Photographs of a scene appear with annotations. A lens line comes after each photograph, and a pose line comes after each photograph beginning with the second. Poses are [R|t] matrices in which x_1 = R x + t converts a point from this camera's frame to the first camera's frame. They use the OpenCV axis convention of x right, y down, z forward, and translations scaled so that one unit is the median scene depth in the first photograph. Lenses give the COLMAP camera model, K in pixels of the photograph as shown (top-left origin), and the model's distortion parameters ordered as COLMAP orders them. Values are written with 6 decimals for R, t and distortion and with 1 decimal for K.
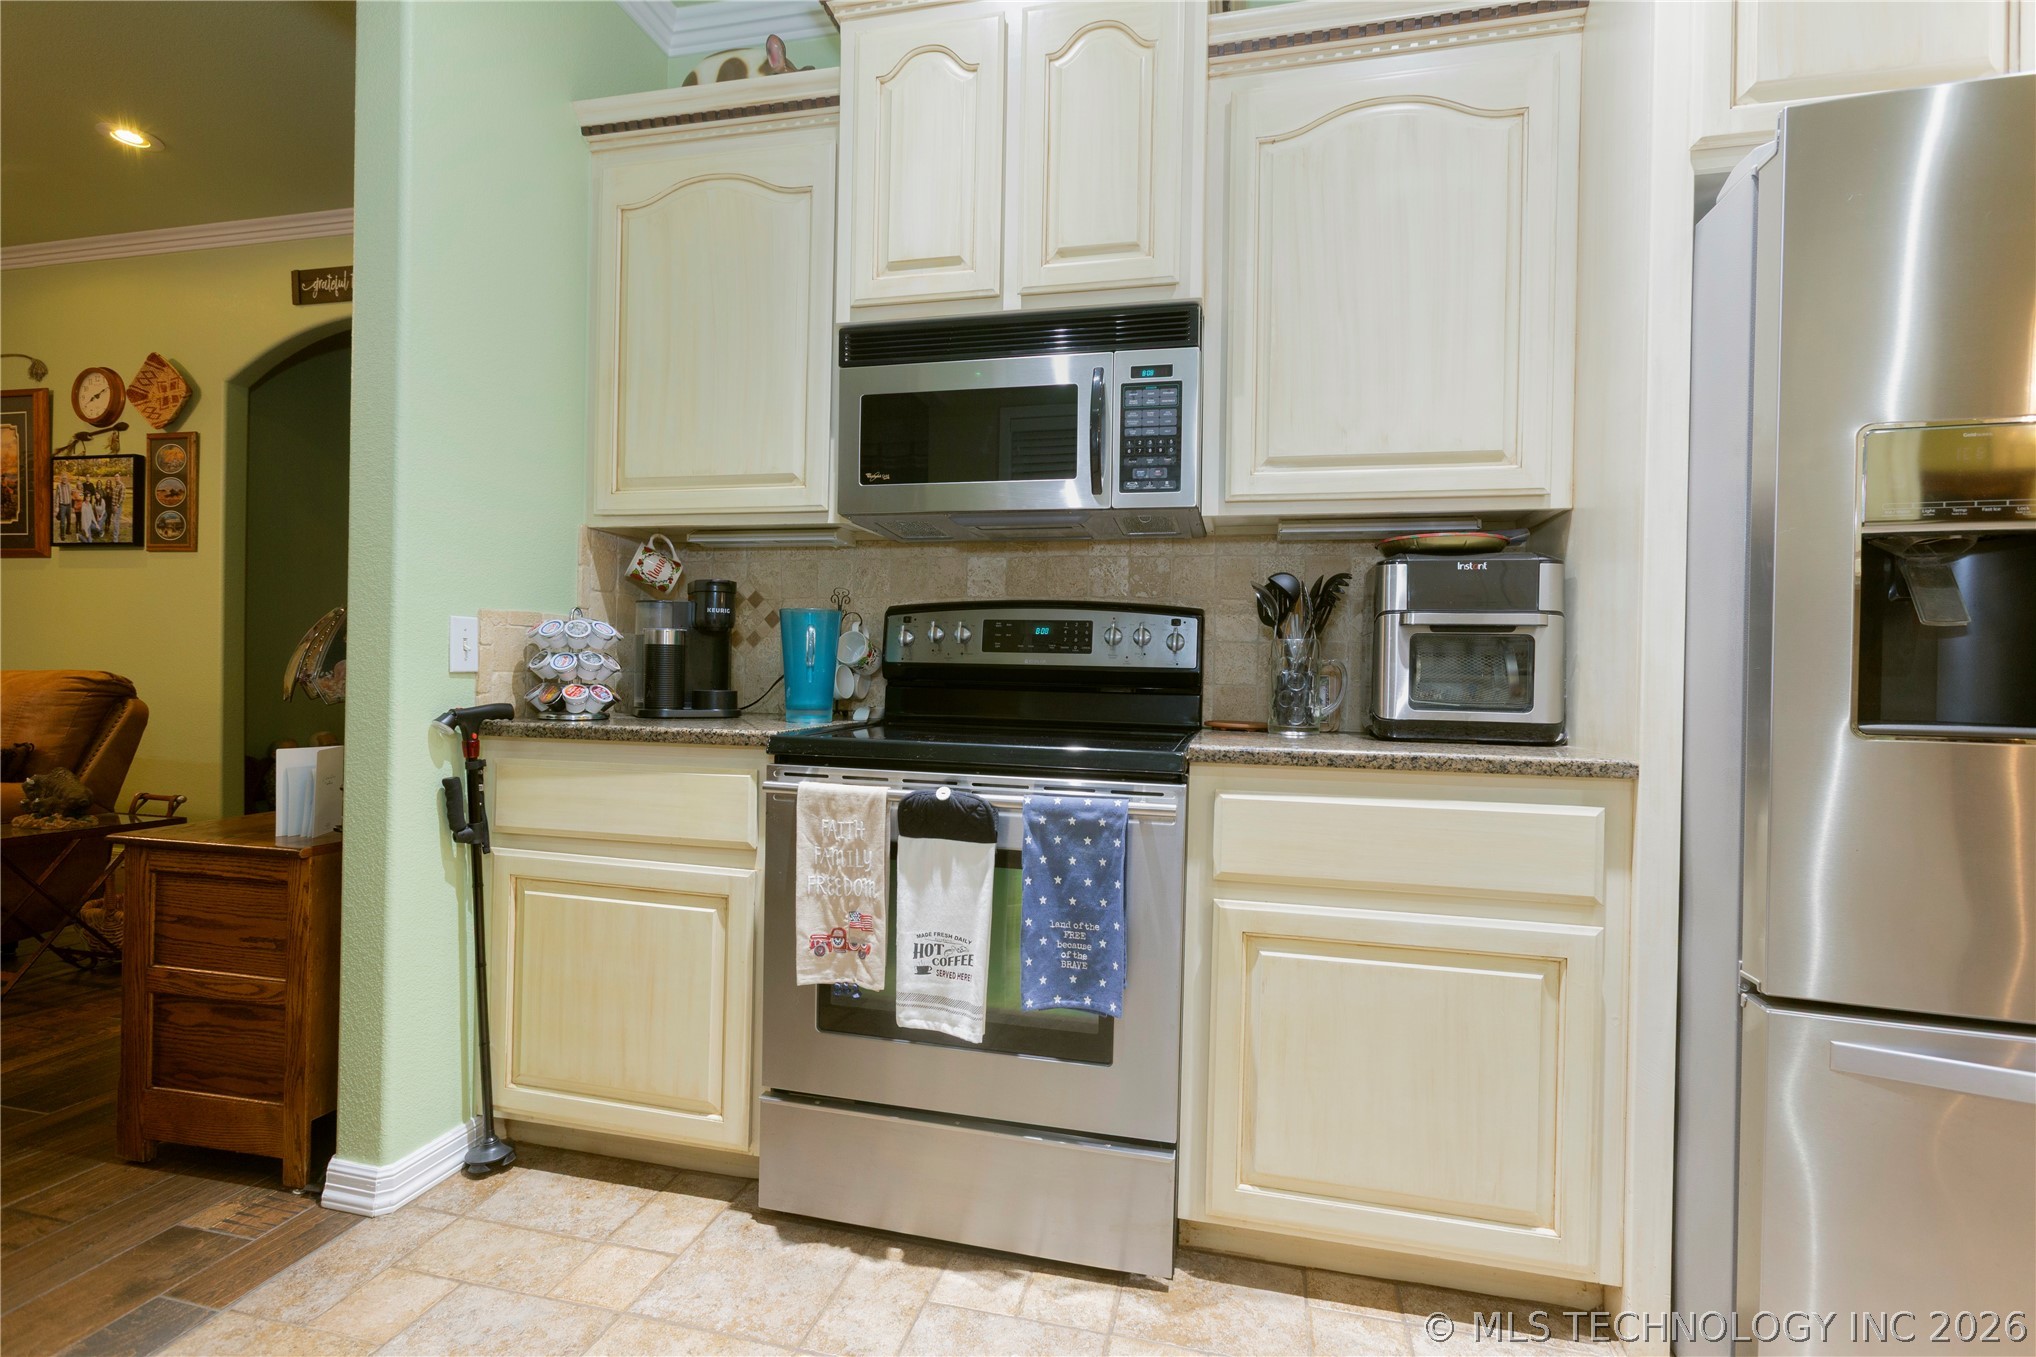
lens RADIAL K [[967.7, 0, 1012.1], [0, 967.7, 673.5], [0, 0, 1]] dist [0.001113, 0.001484]
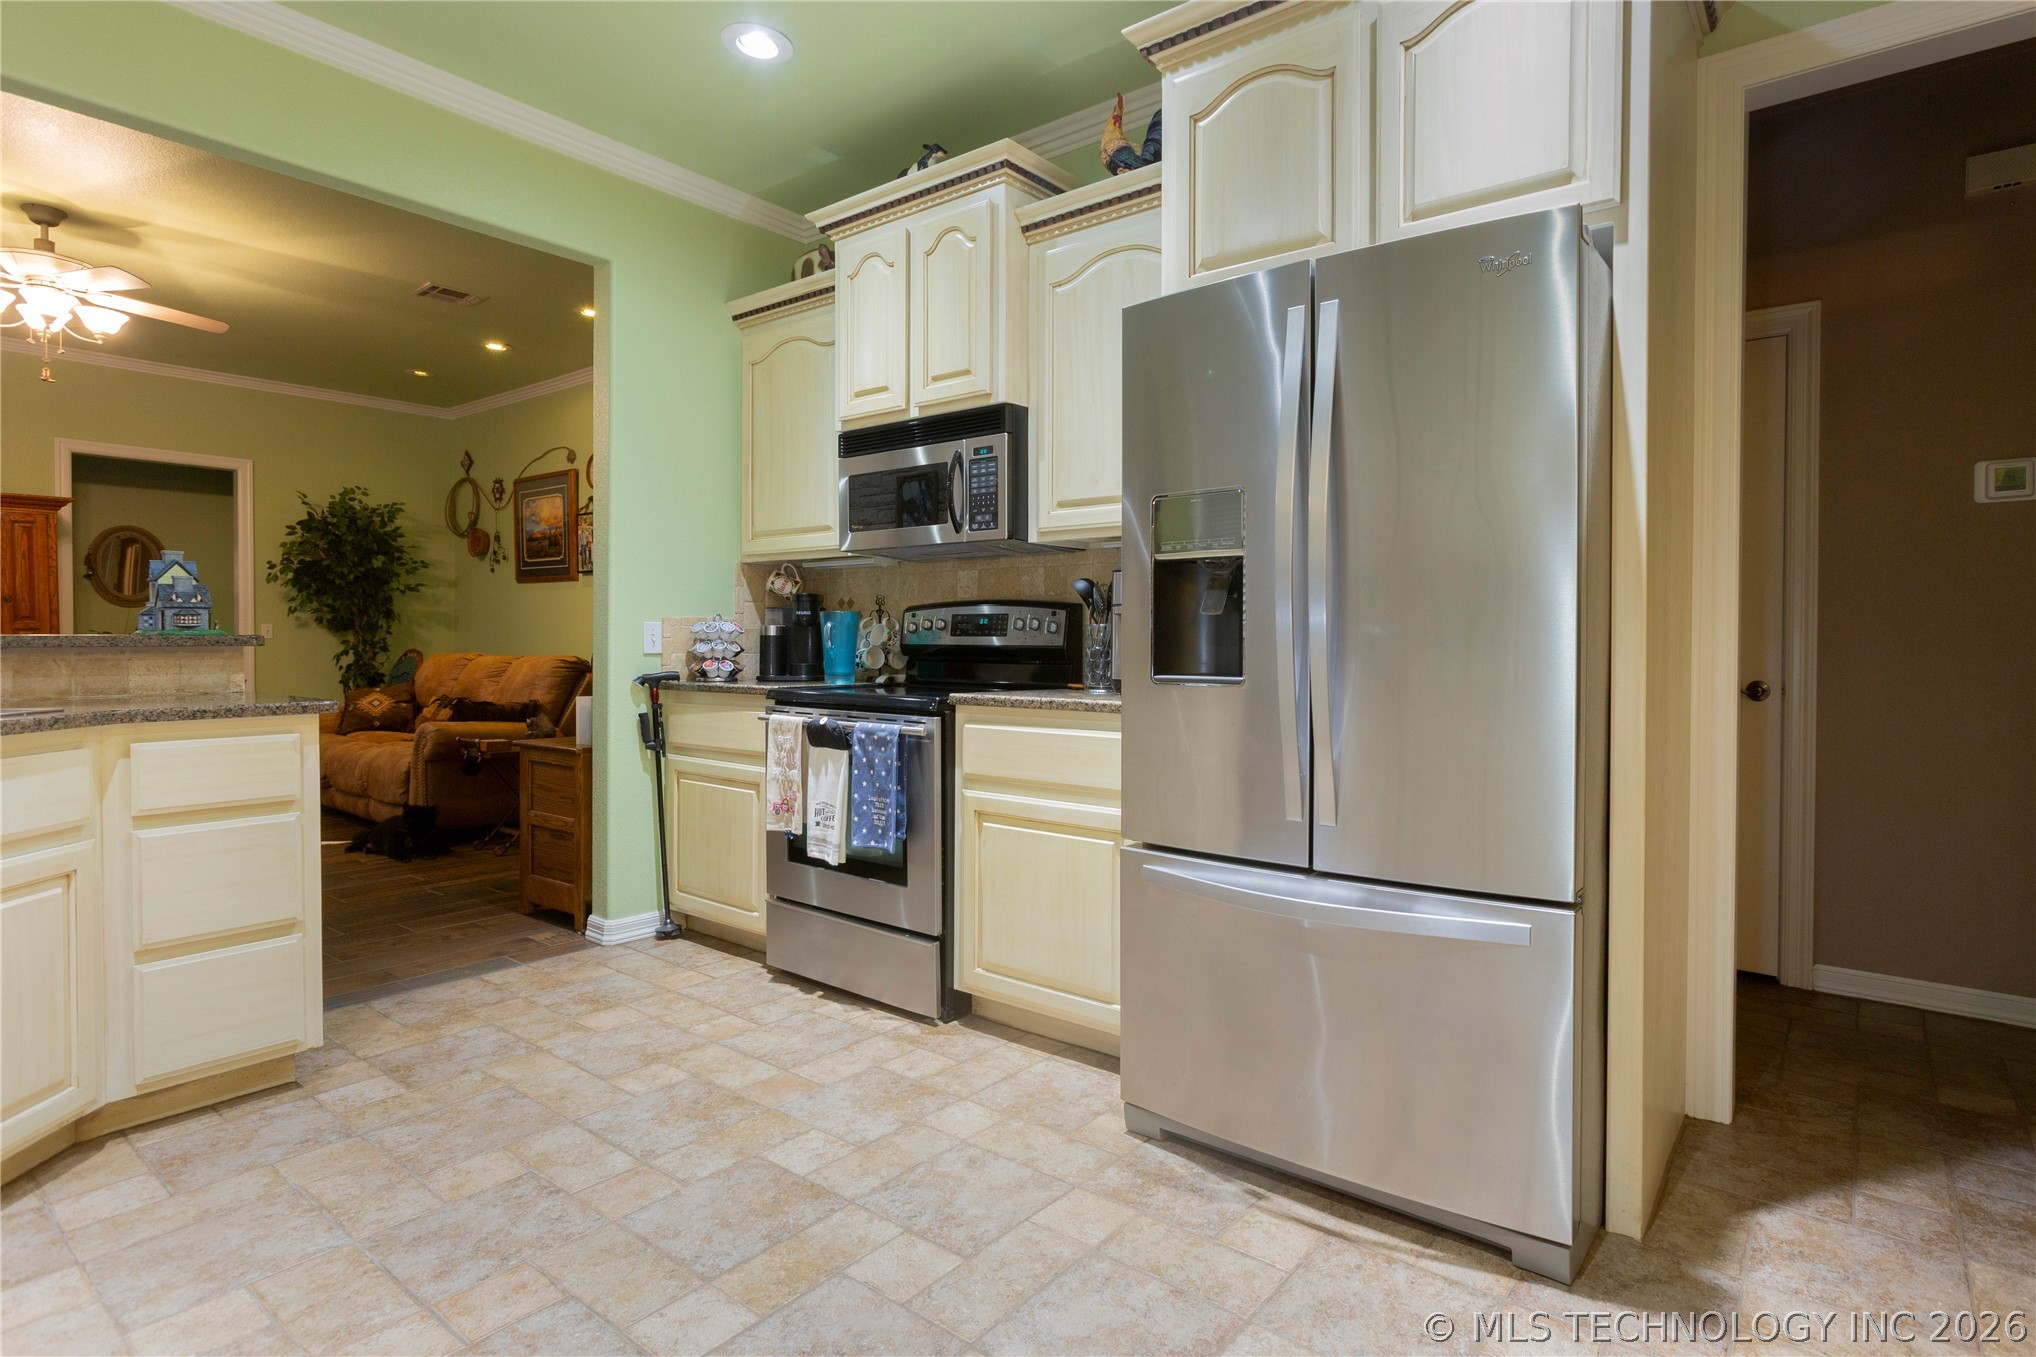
lens RADIAL K [[1006.5, 0, 1020.5], [0, 1006.5, 656.4], [0, 0, 1]] dist [0.002871, 0.000796]
pose [[0.910341, -0.008605, -0.413770, 0.831455], [0.009469, 0.999955, 0.000036, 0.010457], [0.413751, -0.003951, 0.910381, -0.406660]]
